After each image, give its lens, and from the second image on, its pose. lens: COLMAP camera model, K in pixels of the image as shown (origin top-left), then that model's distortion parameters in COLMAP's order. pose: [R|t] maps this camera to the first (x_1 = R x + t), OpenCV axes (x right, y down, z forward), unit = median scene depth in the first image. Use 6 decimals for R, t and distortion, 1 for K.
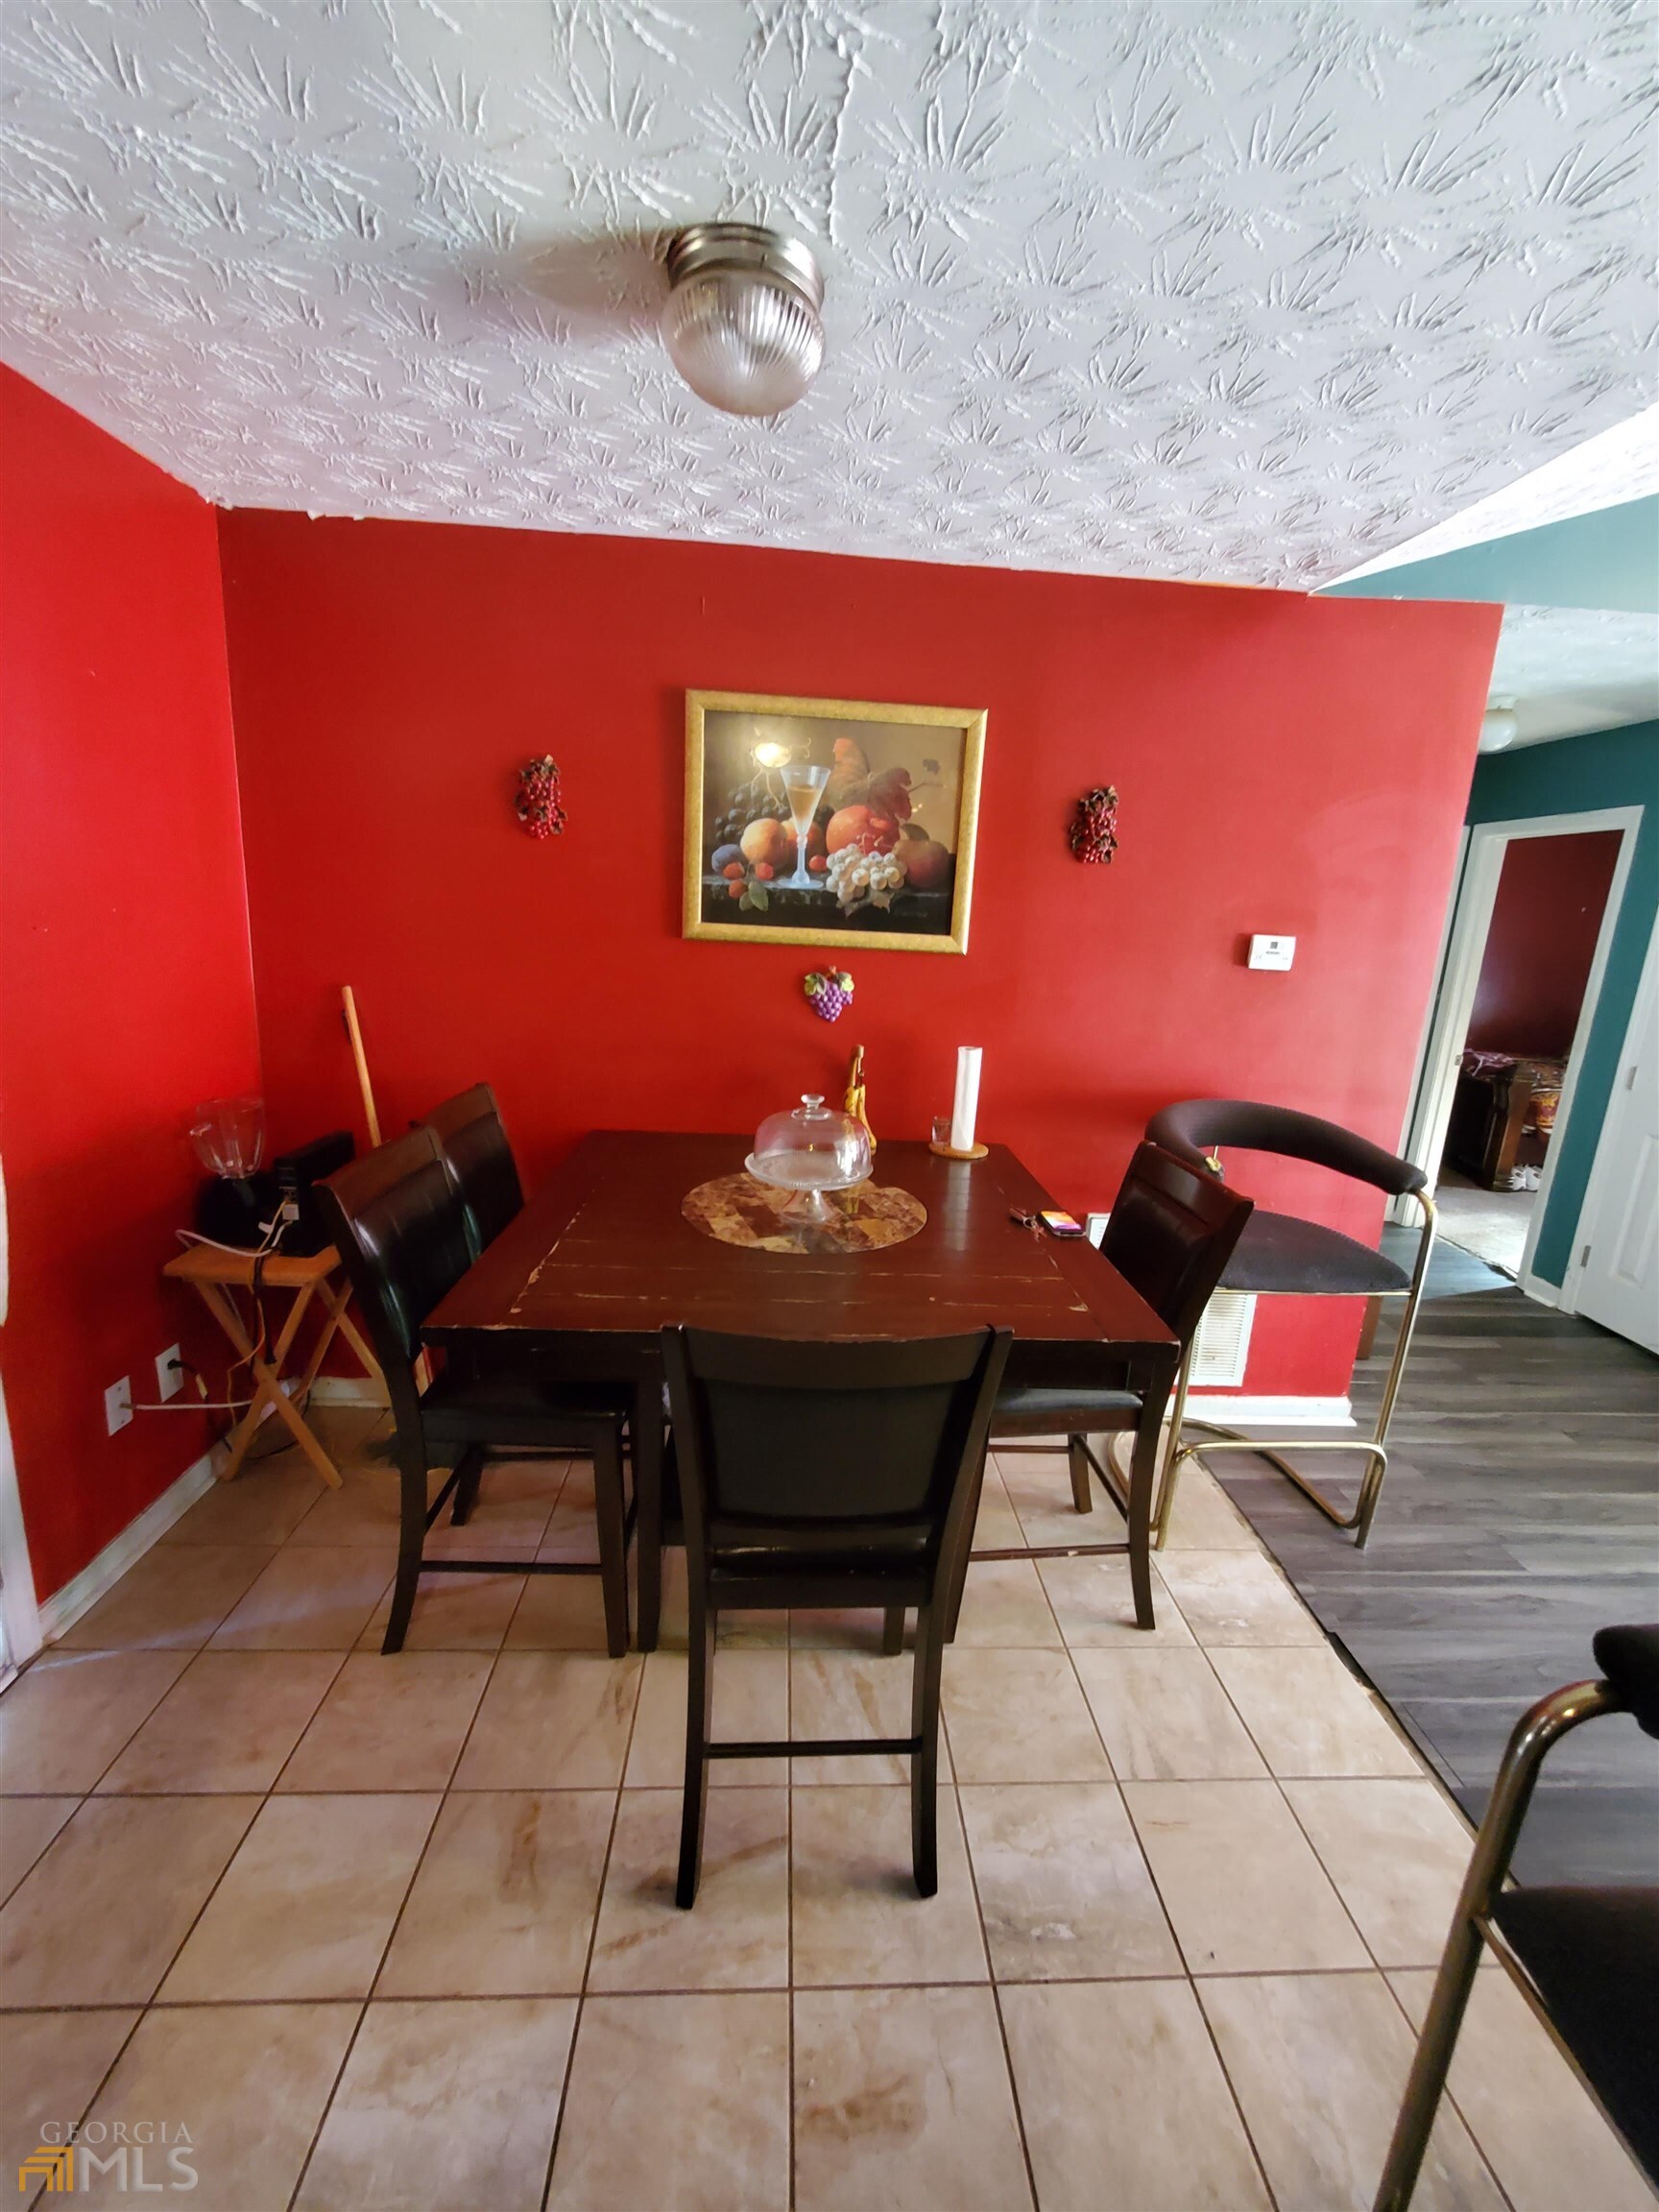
lens RADIAL K [[881.5, 0, 826.8], [0, 881.5, 1097.3], [0, 0, 1]] dist [0.001252, 0.000181]
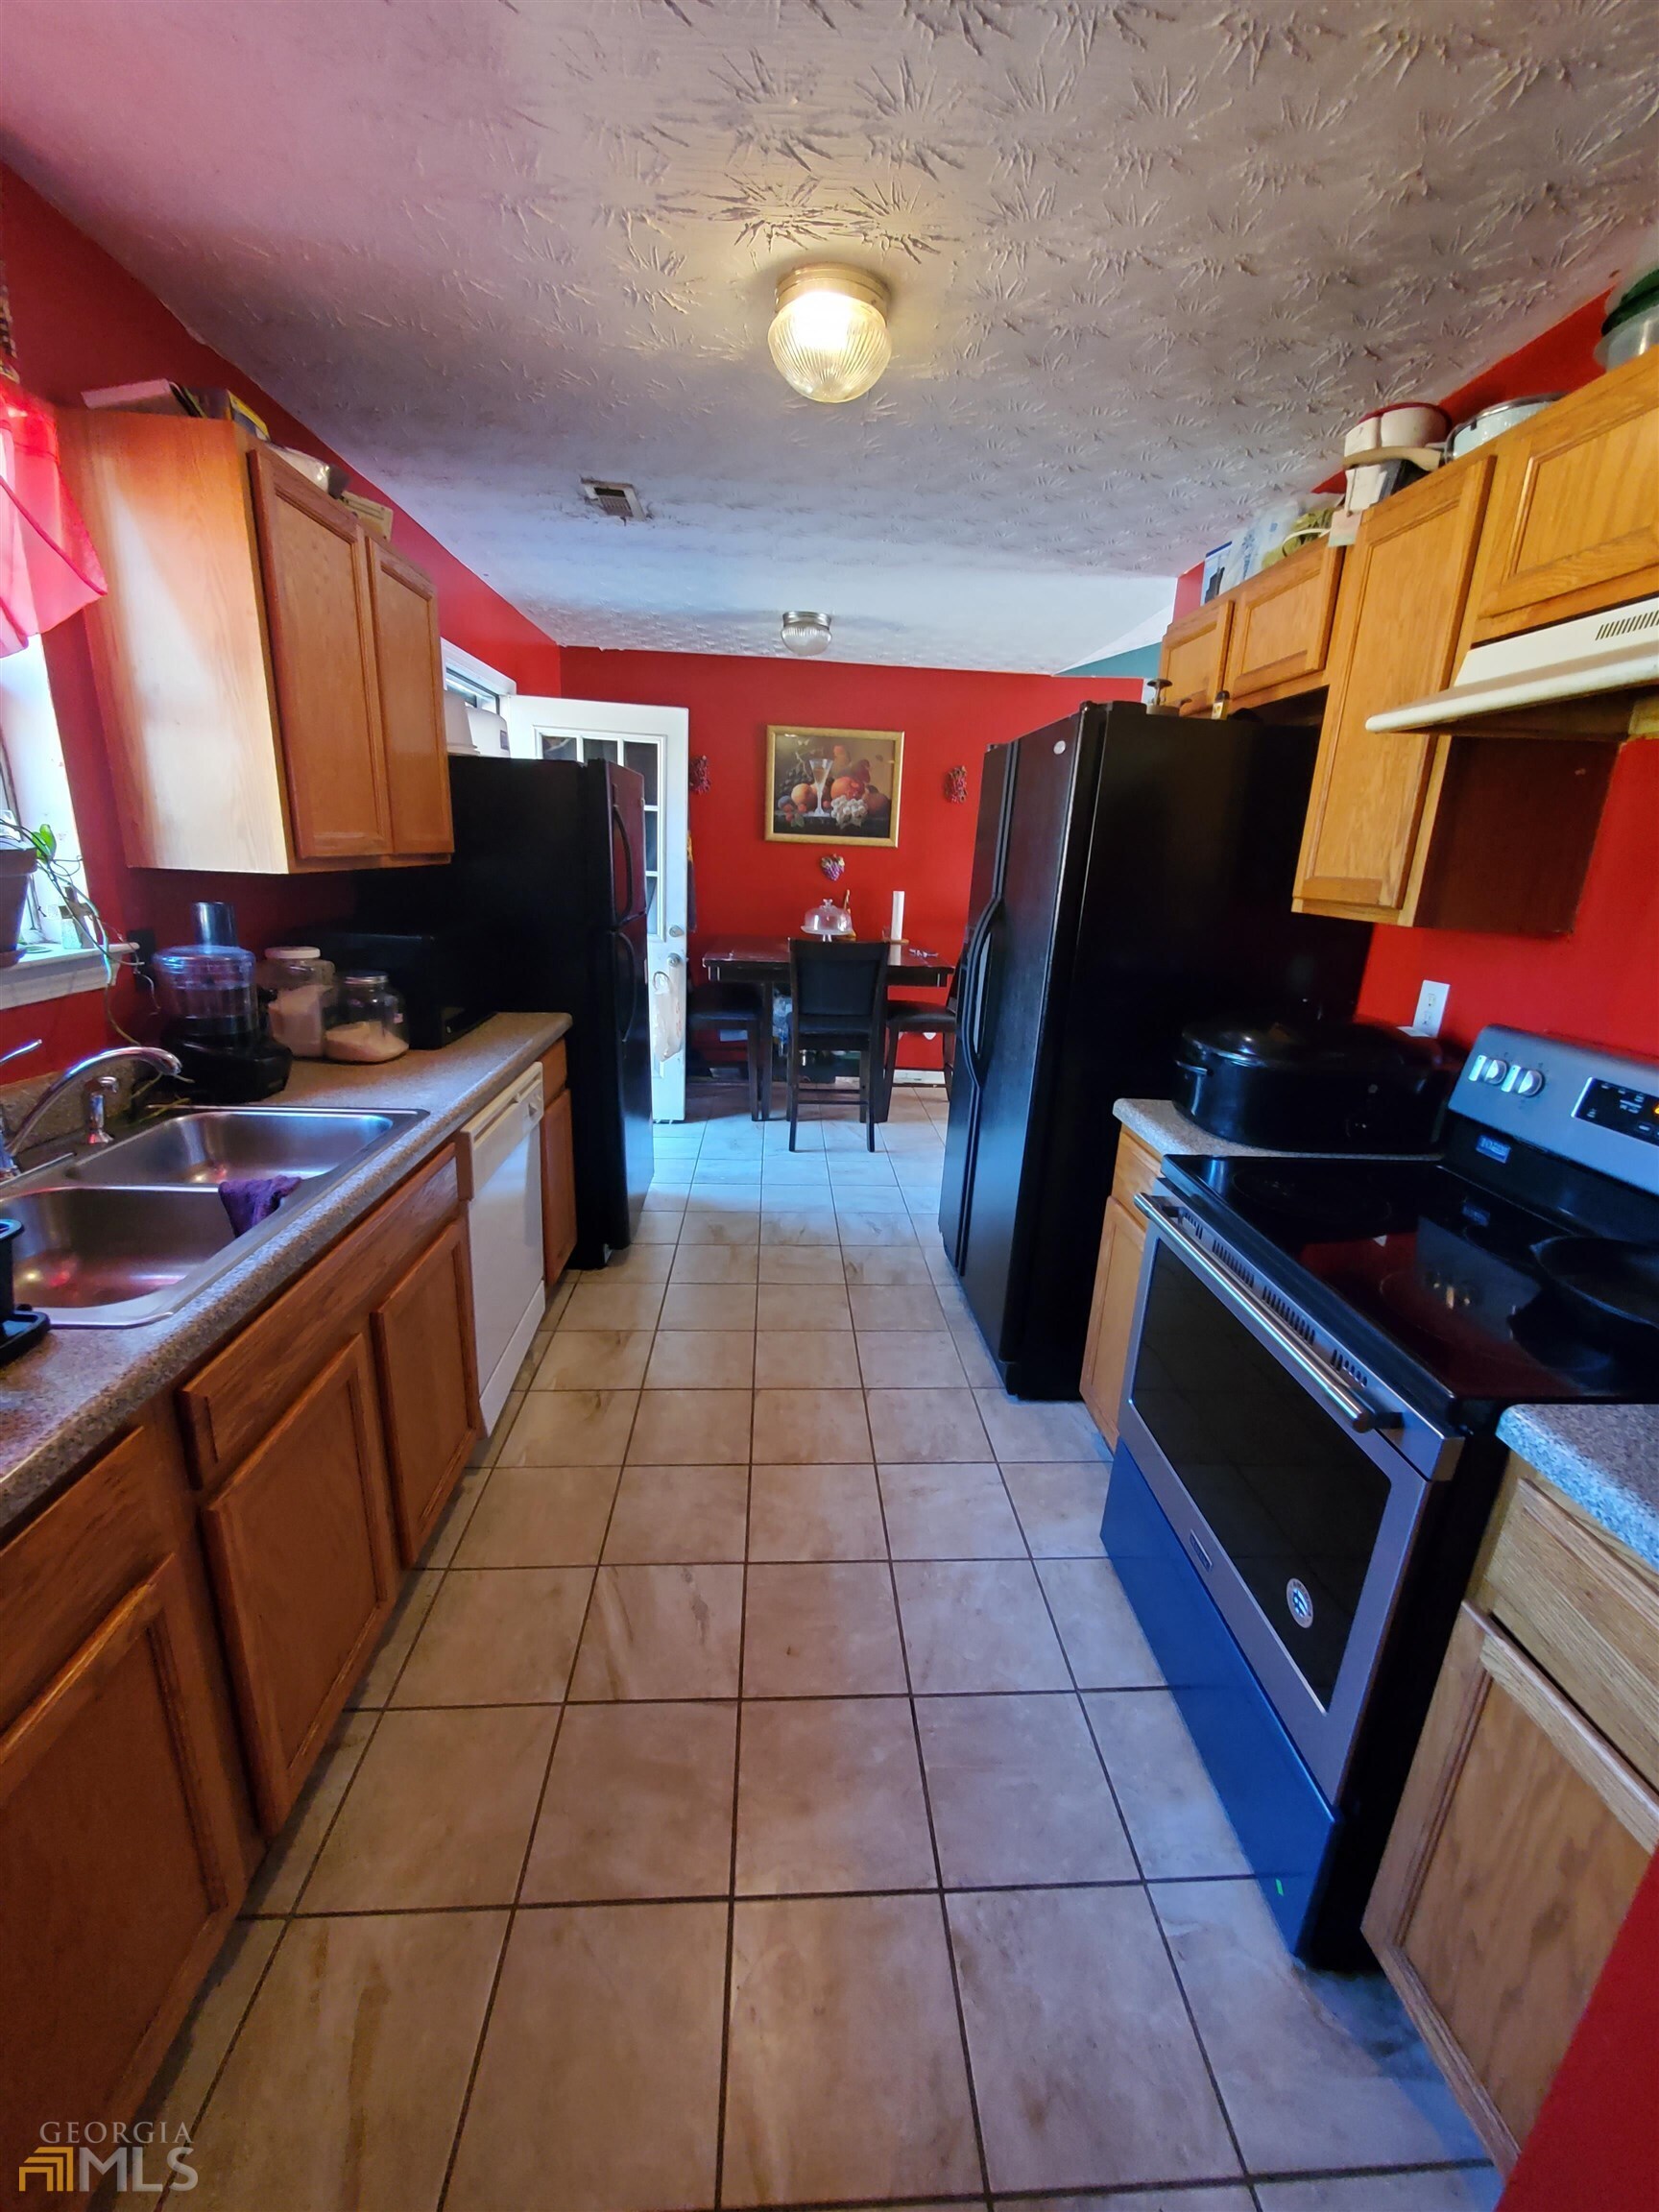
lens RADIAL K [[881.5, 0, 838.2], [0, 881.5, 1113.6], [0, 0, 1]] dist [0.001252, 0.000181]
pose [[0.999792, -0.013884, 0.014913, -0.025633], [0.012703, 0.996981, 0.076594, 0.323210], [-0.015931, -0.076388, 0.996951, -1.205379]]
